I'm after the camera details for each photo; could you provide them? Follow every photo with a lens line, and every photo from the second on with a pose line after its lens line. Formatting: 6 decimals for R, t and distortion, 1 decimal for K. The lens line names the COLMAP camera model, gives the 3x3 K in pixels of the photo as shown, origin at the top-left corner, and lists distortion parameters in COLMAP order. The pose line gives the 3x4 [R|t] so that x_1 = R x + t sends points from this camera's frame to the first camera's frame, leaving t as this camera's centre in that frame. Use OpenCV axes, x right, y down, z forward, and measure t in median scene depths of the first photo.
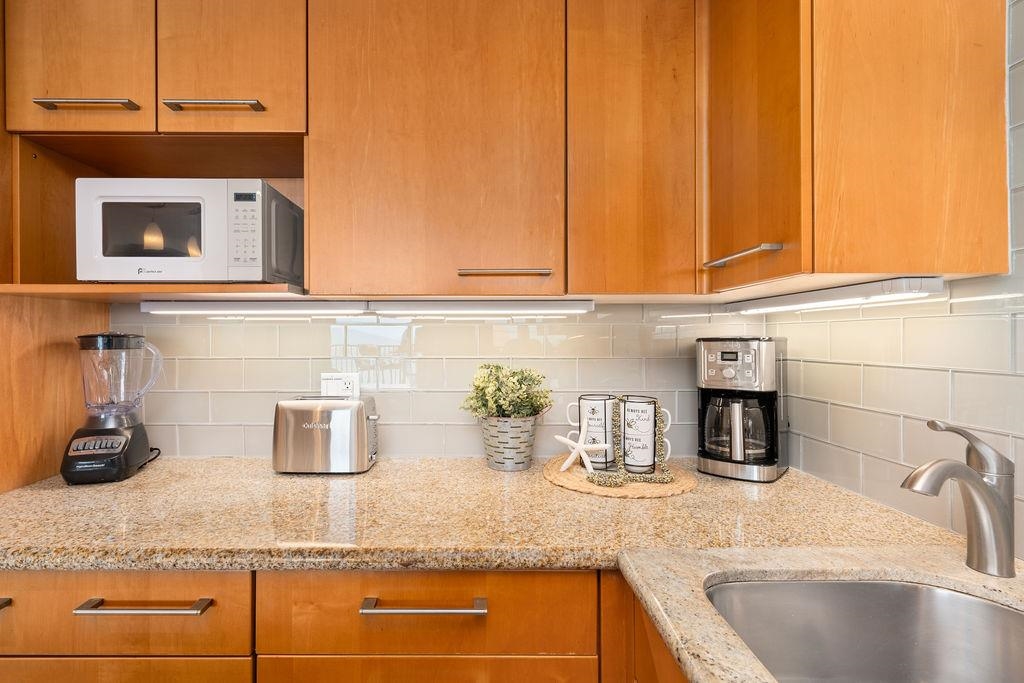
lens RADIAL K [[474.1, 0, 478.4], [0, 474.1, 337.9], [0, 0, 1]] dist [0.001593, -0.000563]
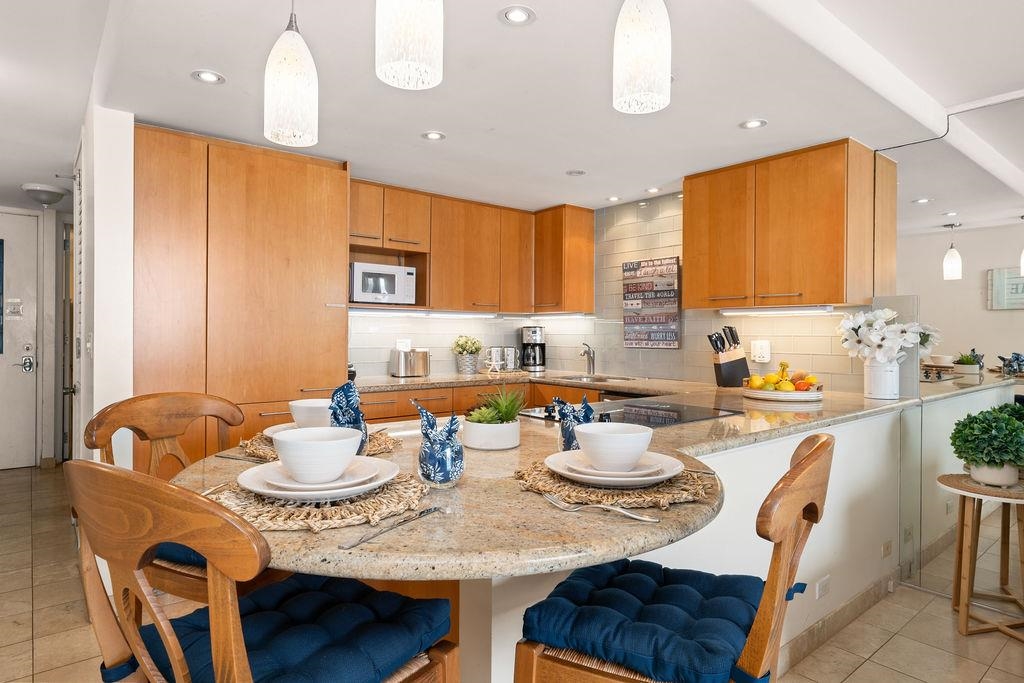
lens RADIAL K [[576.1, 0, 509.8], [0, 576.1, 335.7], [0, 0, 1]] dist [0.001962, 0.000353]
pose [[0.768853, 0.003063, 0.639419, -2.032511], [-0.007411, 0.999964, 0.004121, 0.046471], [-0.639383, -0.007907, 0.768848, -1.828364]]
